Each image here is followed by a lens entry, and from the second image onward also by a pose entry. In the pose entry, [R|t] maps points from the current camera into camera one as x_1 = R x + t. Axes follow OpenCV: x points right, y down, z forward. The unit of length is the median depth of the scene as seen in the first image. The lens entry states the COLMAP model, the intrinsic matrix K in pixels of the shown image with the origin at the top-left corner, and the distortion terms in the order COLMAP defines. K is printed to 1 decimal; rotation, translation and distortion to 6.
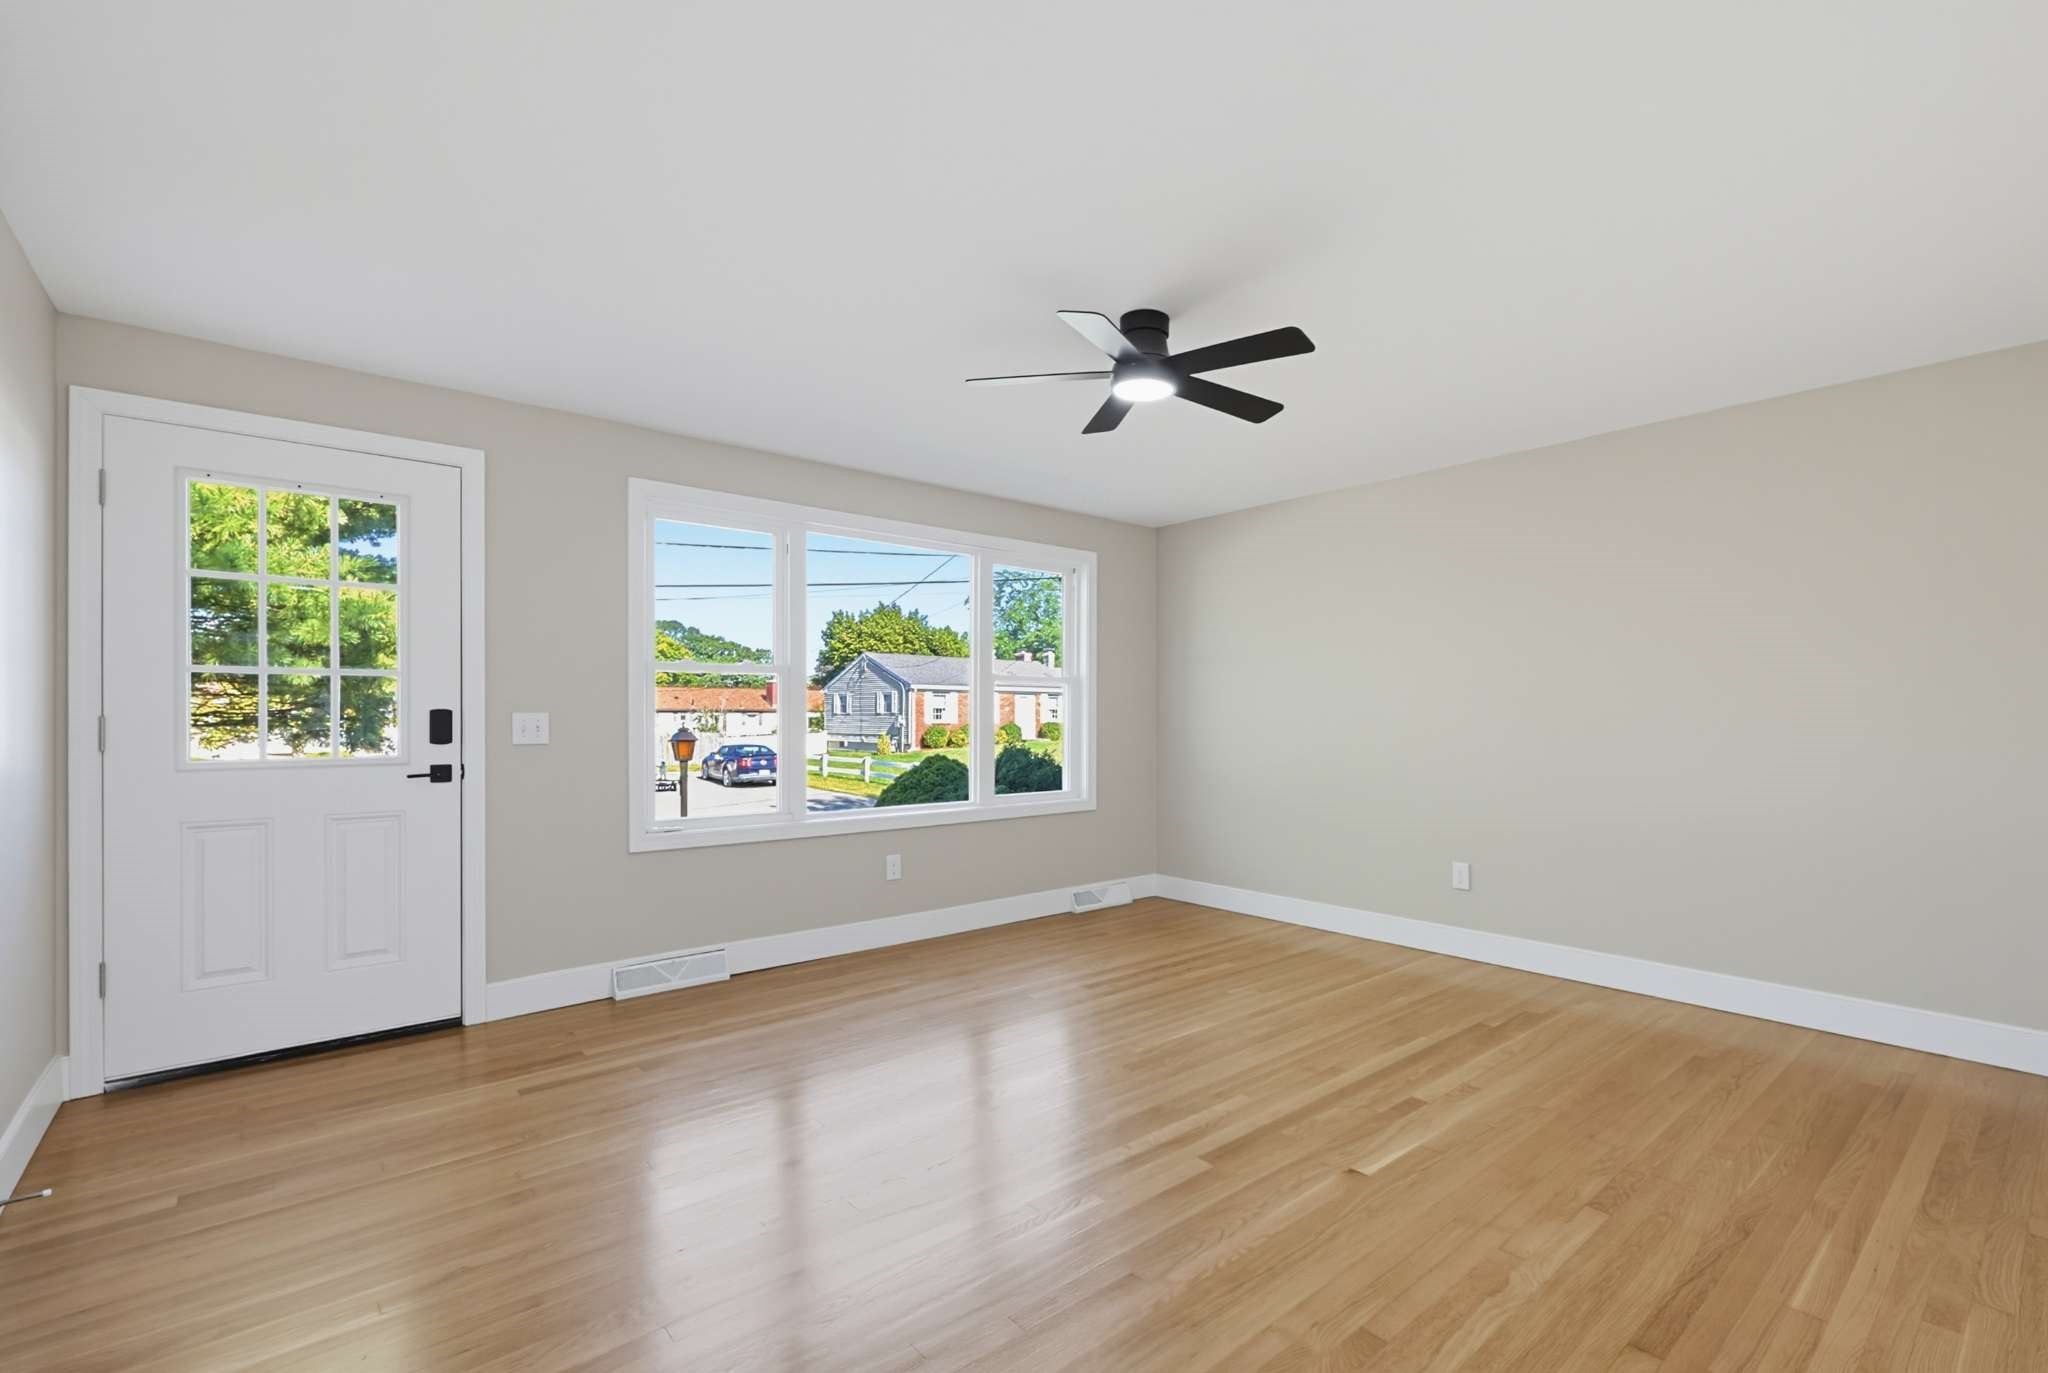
lens RADIAL K [[902.9, 0, 1095.5], [0, 902.9, 714.5], [0, 0, 1]] dist [0.002312, 0.000280]
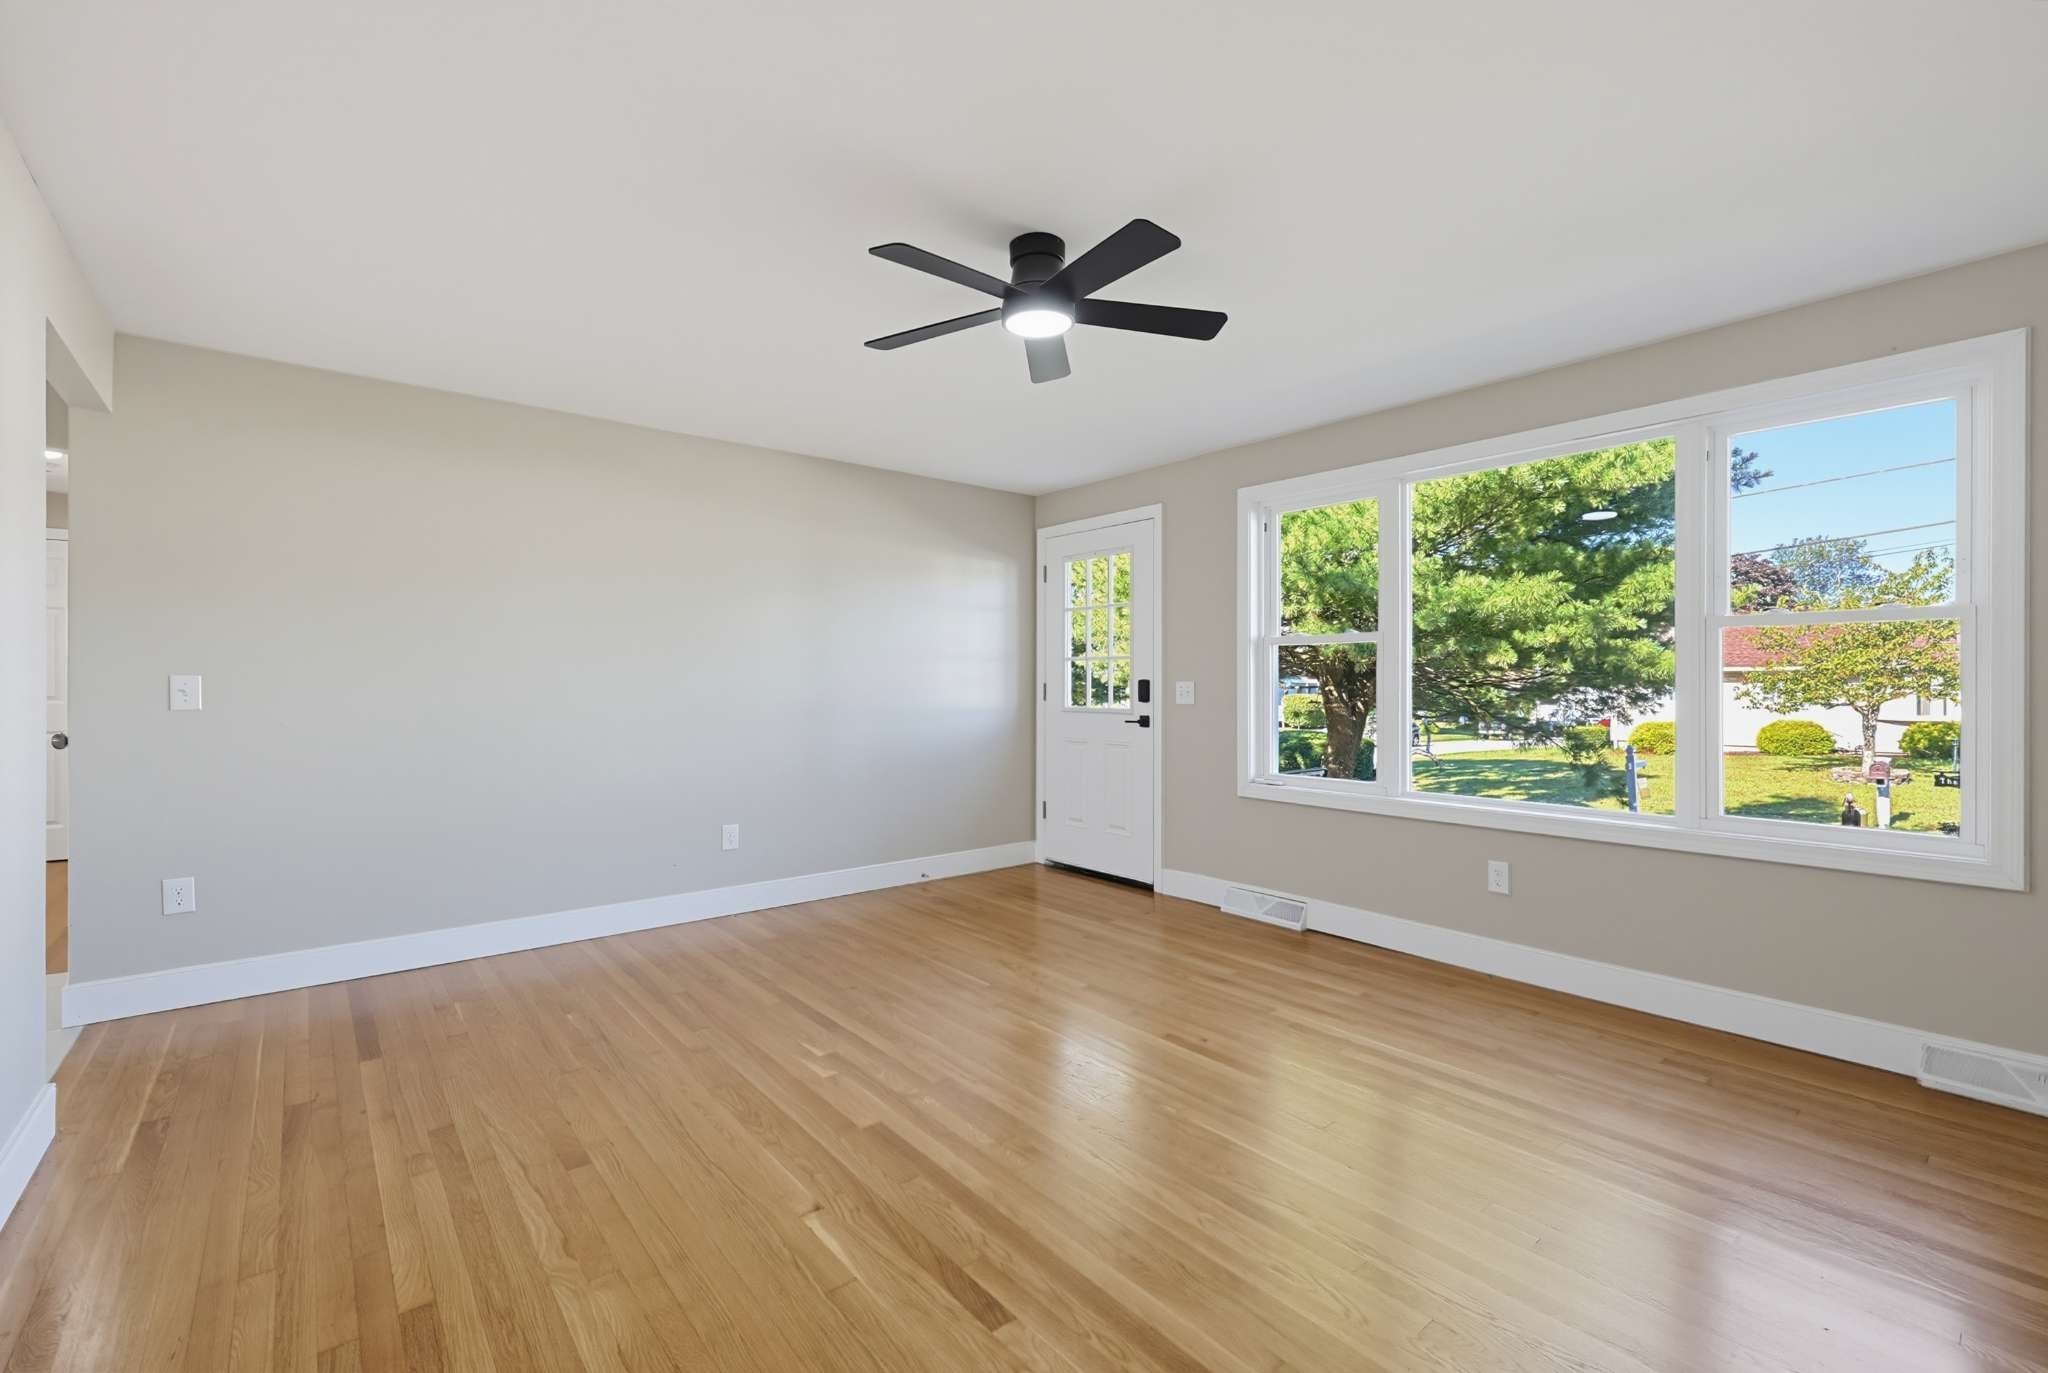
lens RADIAL K [[894.9, 0, 1024.0], [0, 894.9, 686.5], [0, 0, 1]] dist [0.003932, 0.000365]
pose [[-0.047762, 0.004964, -0.998846, 0.779608], [0.001549, 0.999987, 0.004895, -0.001536], [0.998858, -0.001314, -0.047769, 0.852607]]
